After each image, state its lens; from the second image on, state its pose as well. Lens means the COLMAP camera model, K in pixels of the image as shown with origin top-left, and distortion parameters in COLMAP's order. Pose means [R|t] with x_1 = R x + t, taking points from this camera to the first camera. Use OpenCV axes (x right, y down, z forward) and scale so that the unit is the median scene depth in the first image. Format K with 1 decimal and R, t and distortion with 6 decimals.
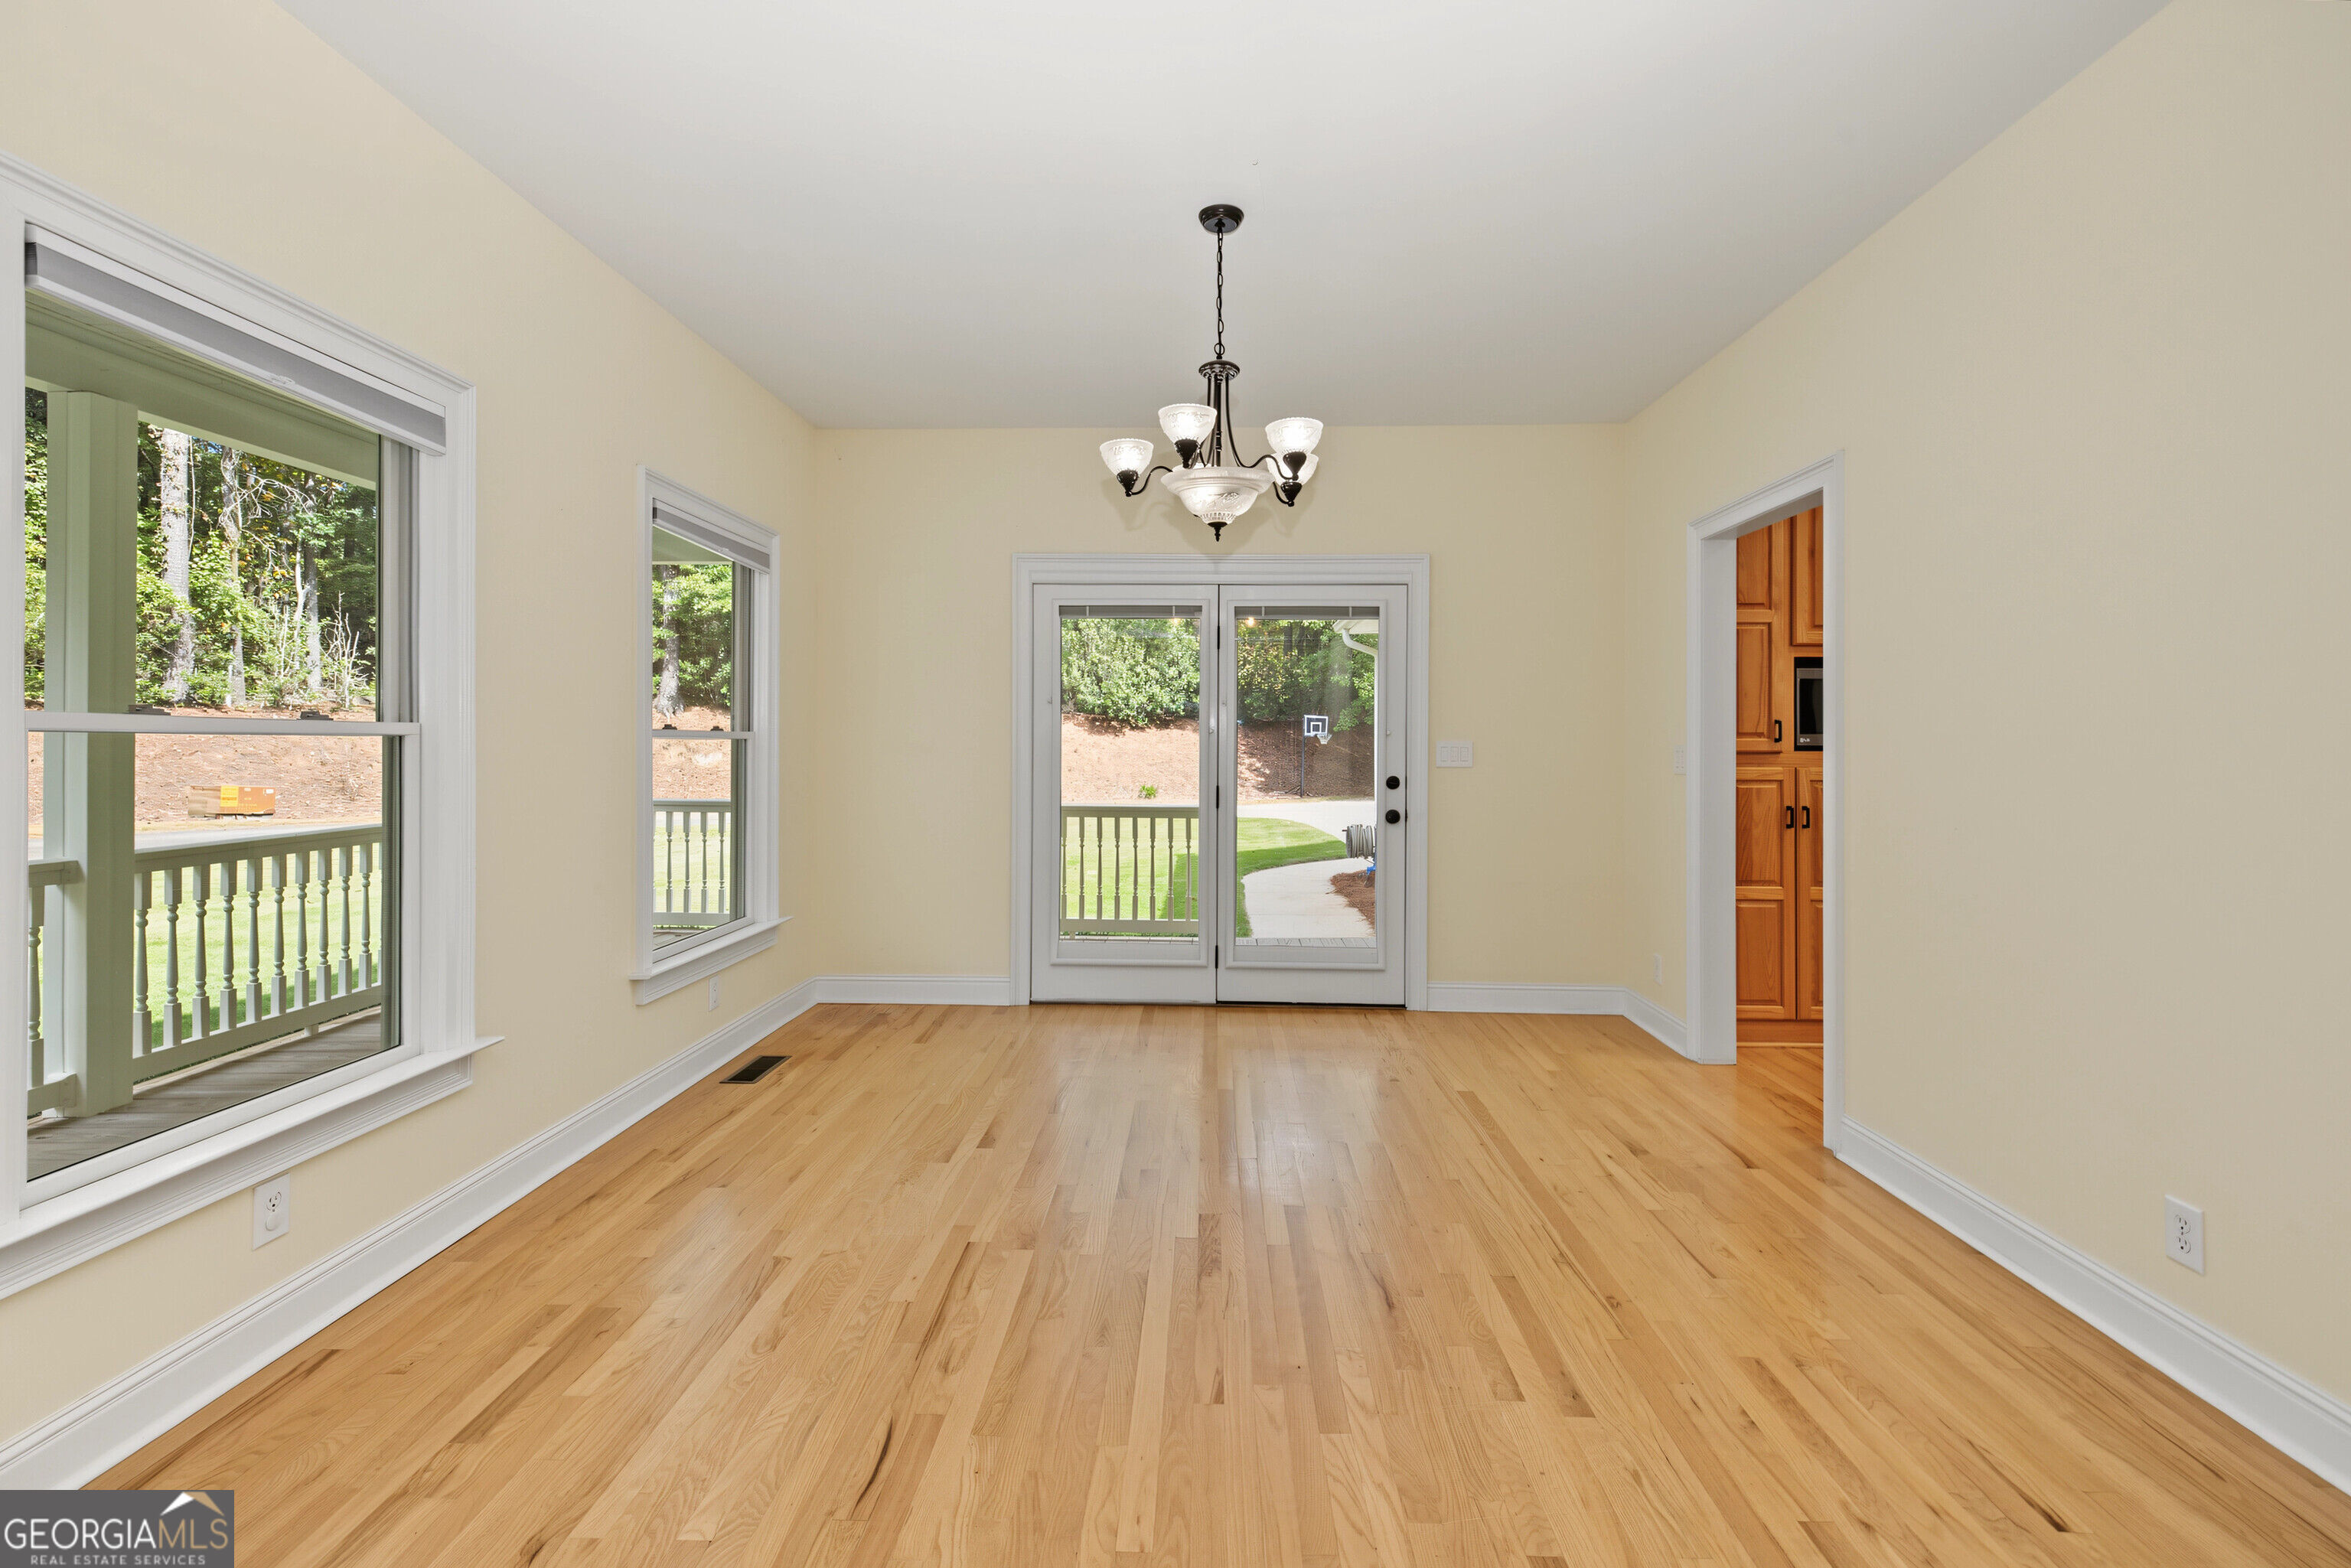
lens RADIAL K [[1010.3, 0, 1171.2], [0, 1010.3, 768.4], [0, 0, 1]] dist [0.001089, -0.000501]
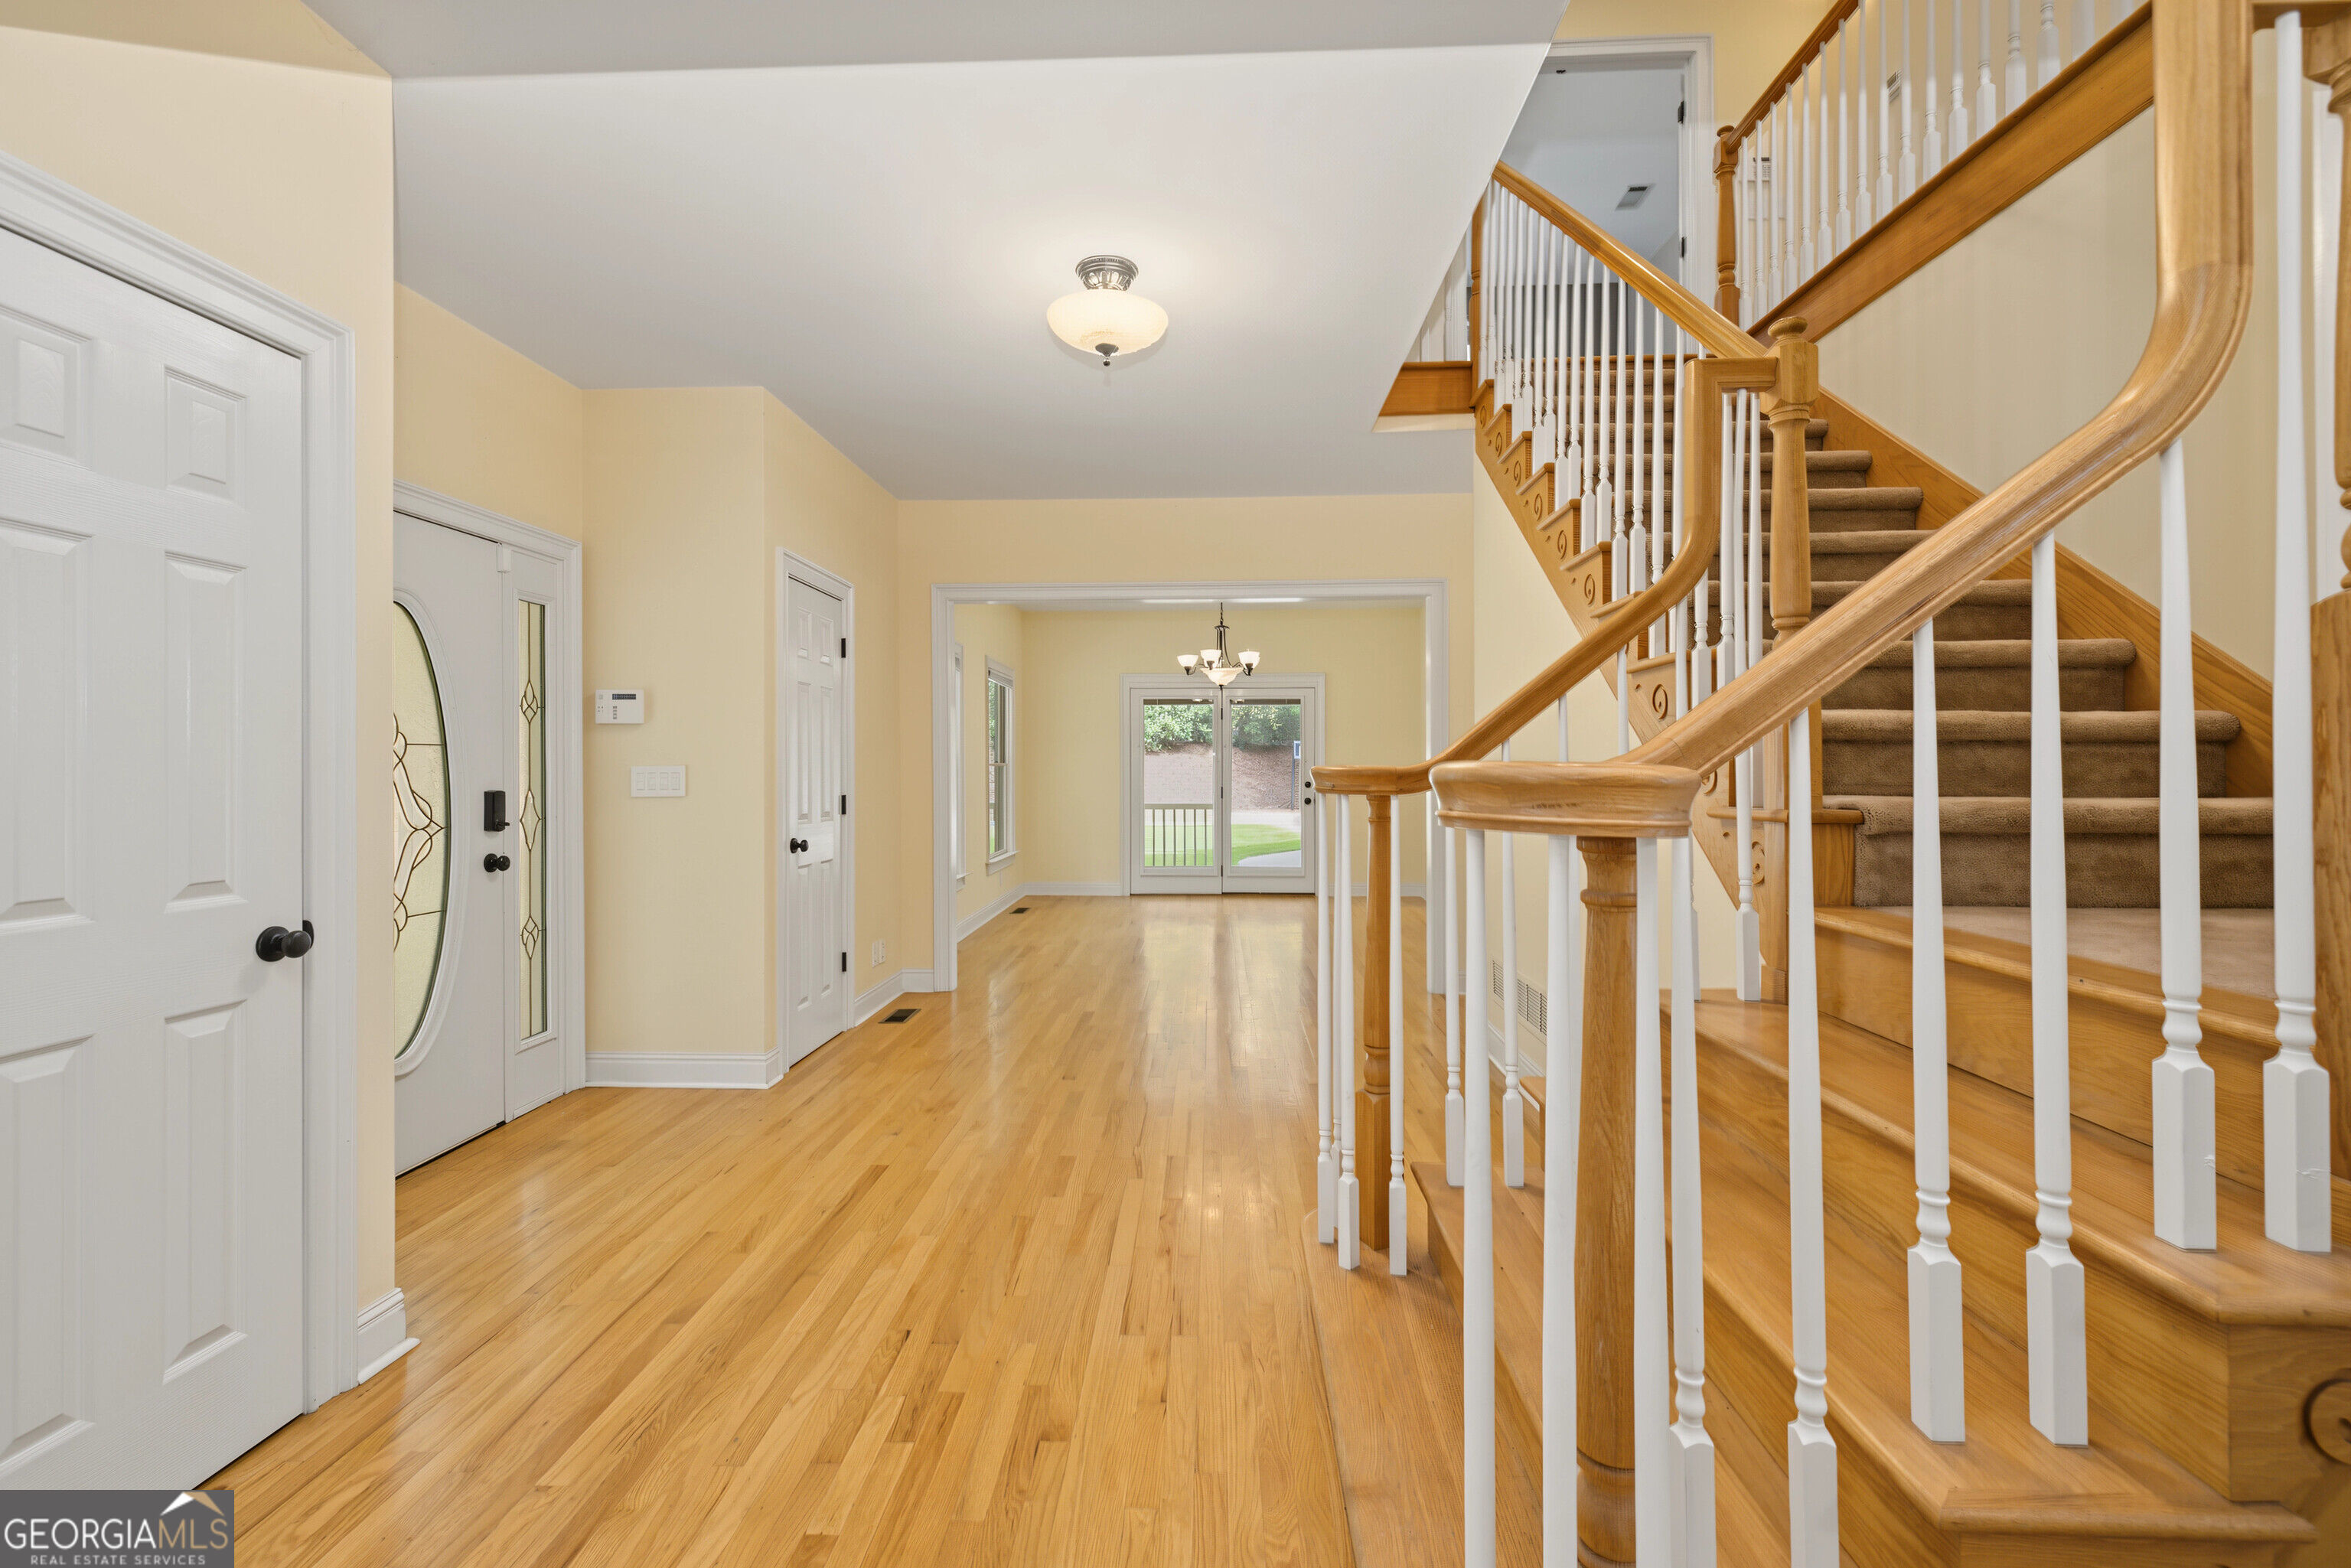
lens RADIAL K [[1010.3, 0, 1171.2], [0, 1010.3, 768.4], [0, 0, 1]] dist [0.001089, -0.000501]
pose [[0.999970, -0.007161, -0.002913, -0.050033], [0.007097, 0.999742, -0.021562, 0.022875], [0.003066, 0.021541, 0.999763, -1.040499]]
